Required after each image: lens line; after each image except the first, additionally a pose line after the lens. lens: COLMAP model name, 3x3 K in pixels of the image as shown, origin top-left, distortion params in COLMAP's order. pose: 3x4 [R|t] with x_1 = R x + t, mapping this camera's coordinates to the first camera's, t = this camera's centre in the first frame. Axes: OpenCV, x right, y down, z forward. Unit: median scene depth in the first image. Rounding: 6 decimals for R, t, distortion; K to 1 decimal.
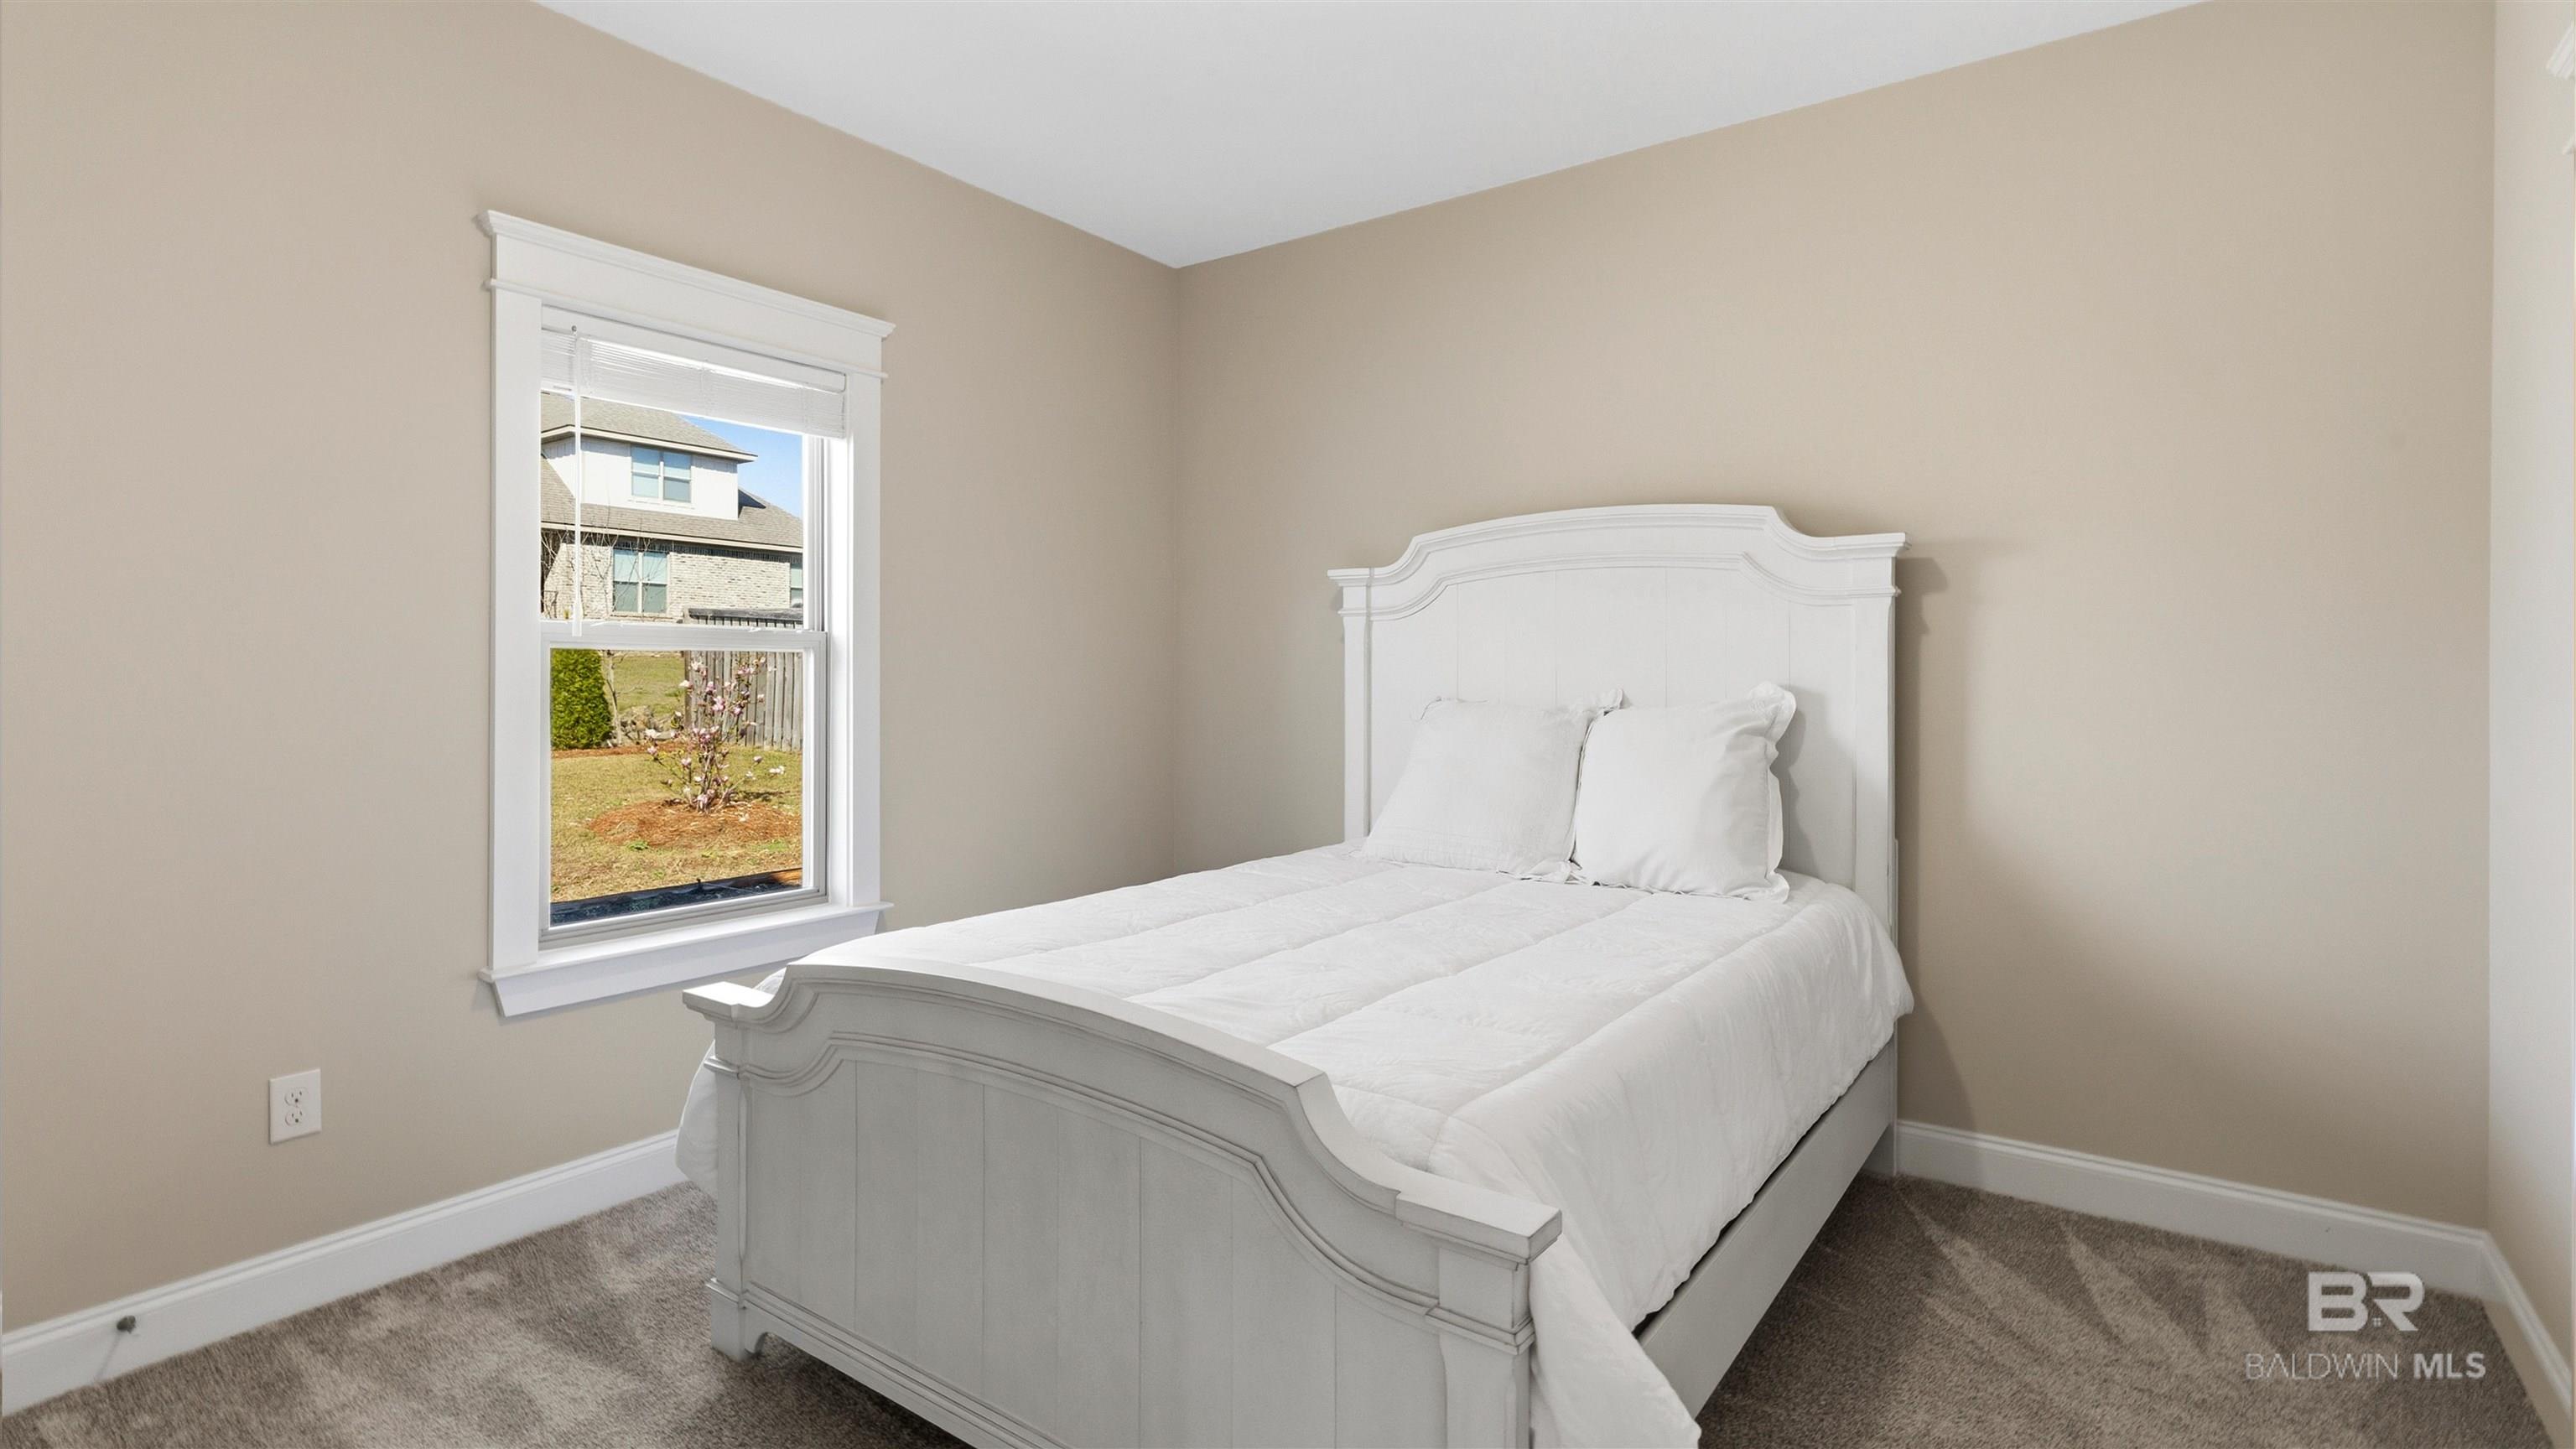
lens RADIAL K [[1209.6, 0, 1283.3], [0, 1209.6, 669.9], [0, 0, 1]] dist [-0.000196, -0.000231]
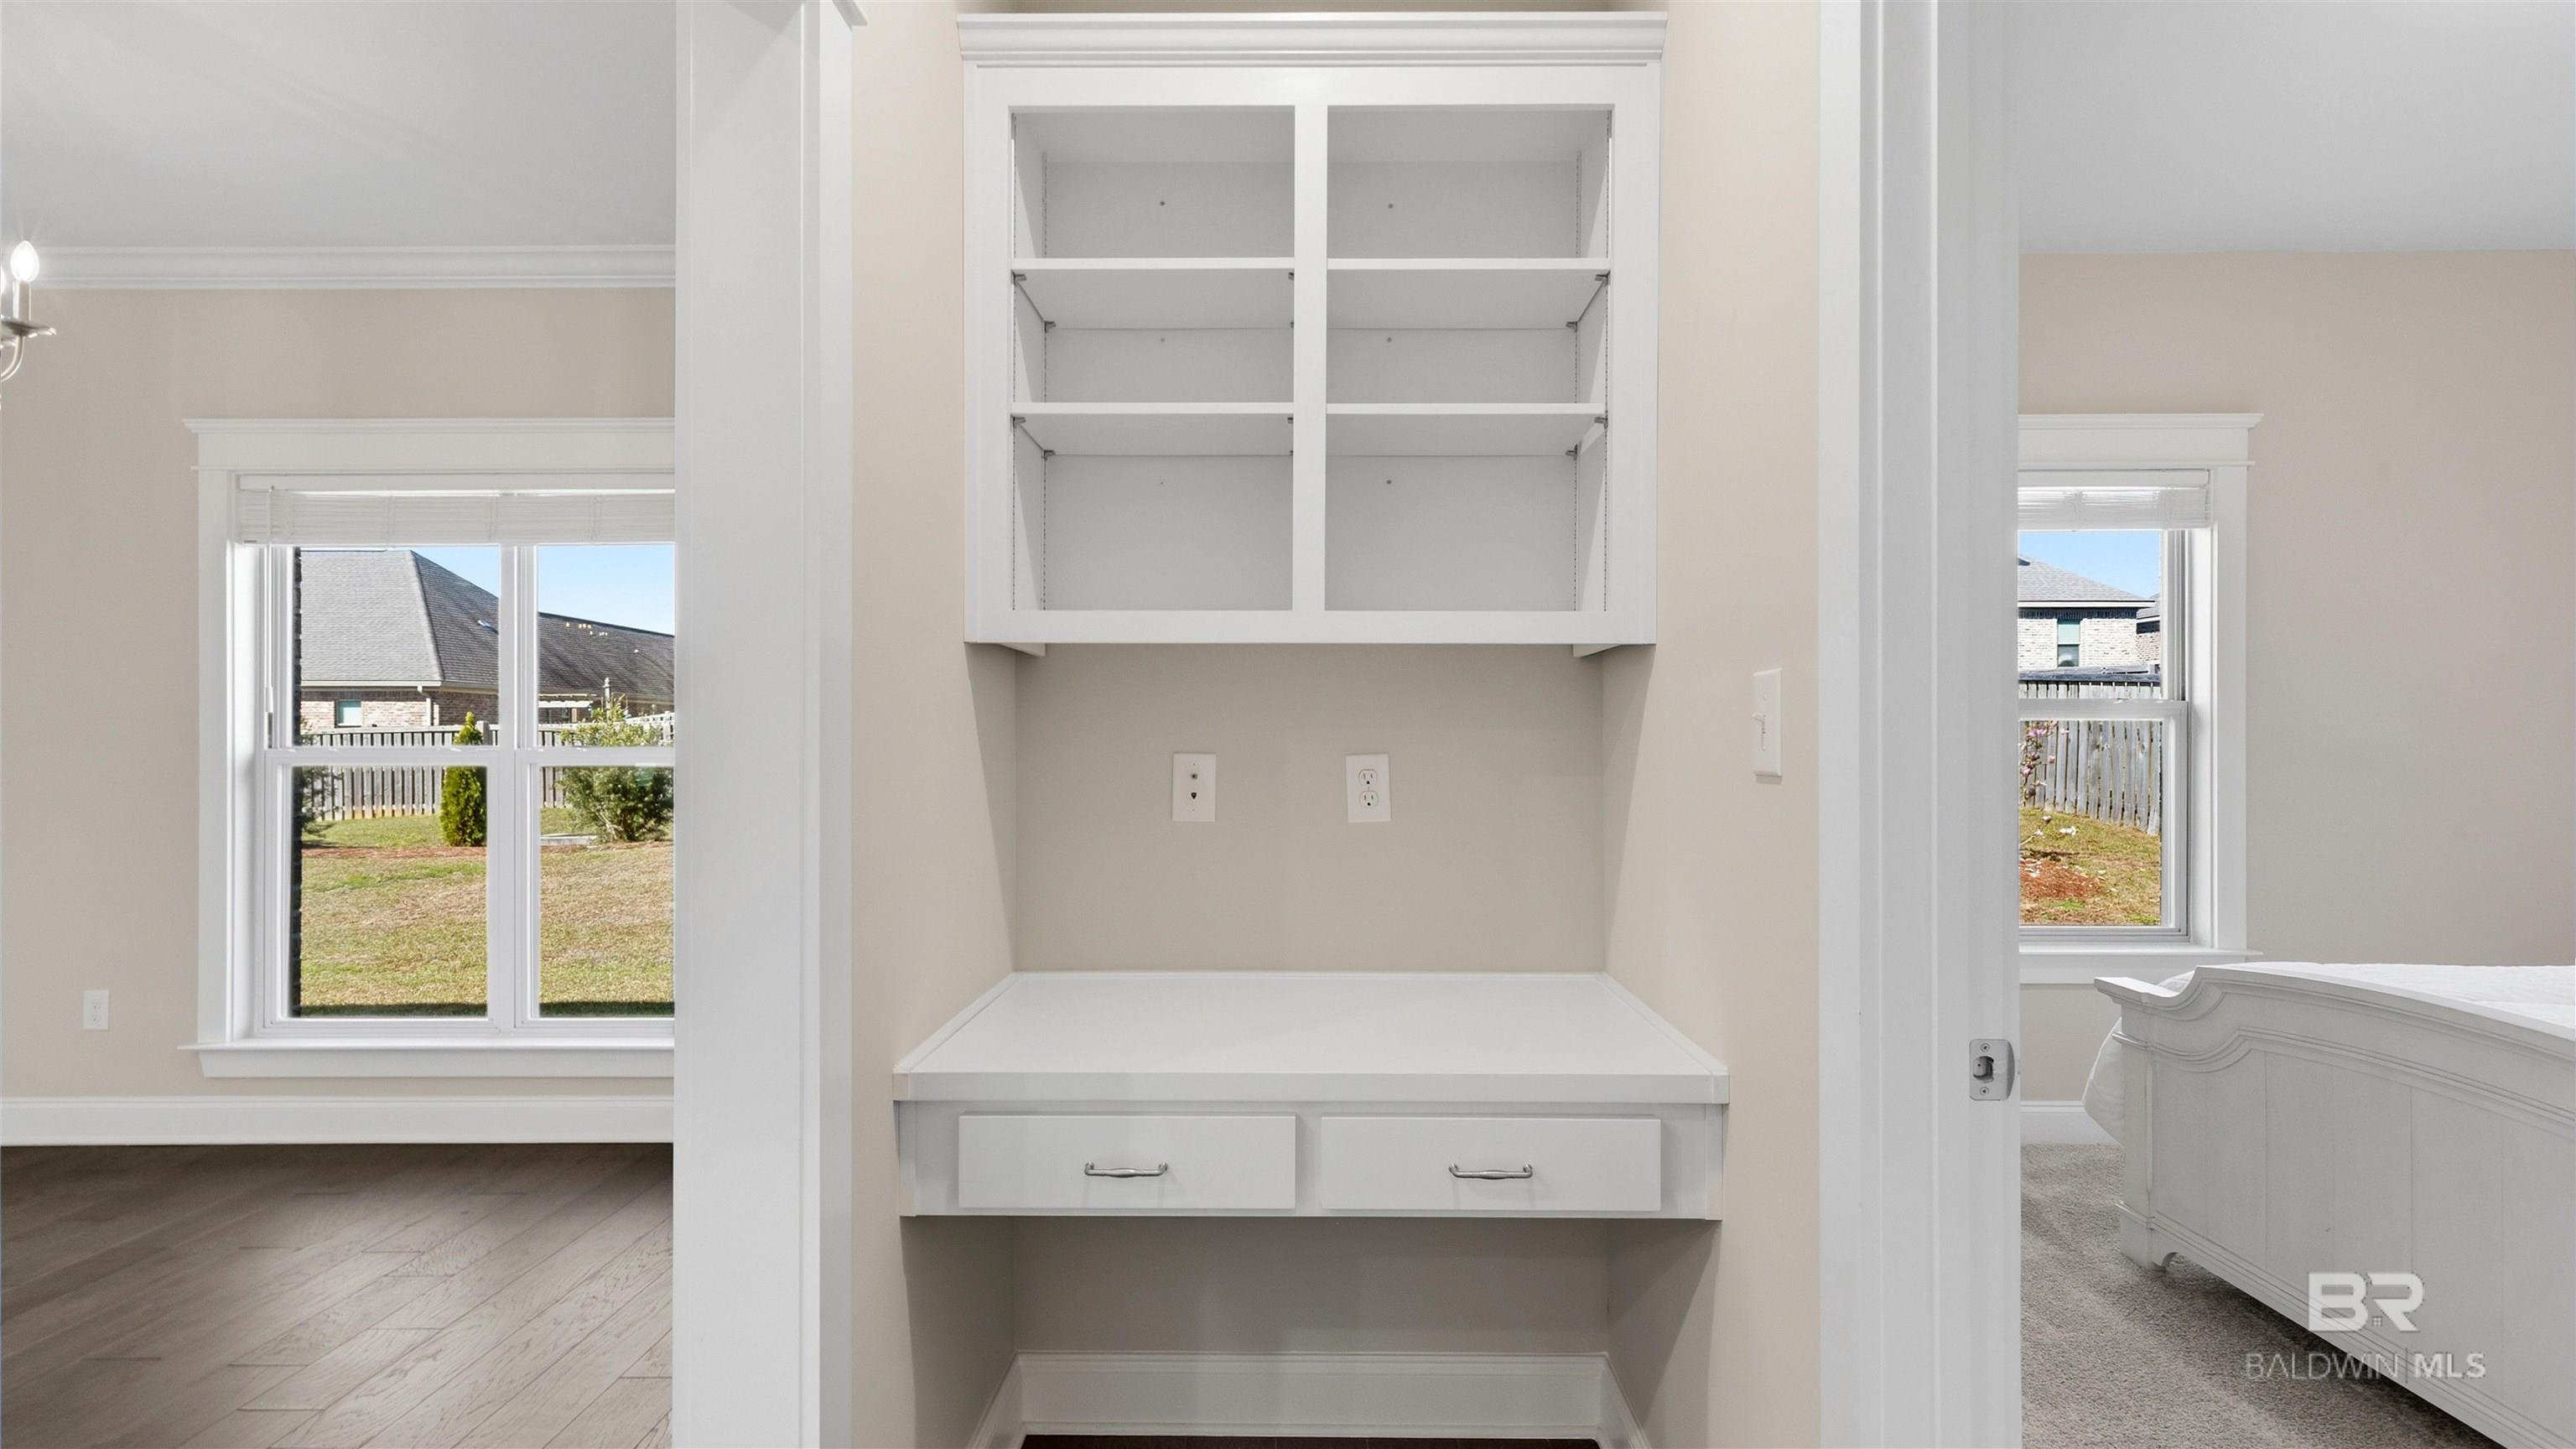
lens RADIAL K [[1162.9, 0, 1303.7], [0, 1162.9, 739.4], [0, 0, 1]] dist [0.002938, 0.000310]
pose [[0.576057, -0.003791, -0.817400, 0.036918], [0.009563, 0.999952, 0.002102, -0.005610], [0.817353, -0.009028, 0.576066, -0.318718]]
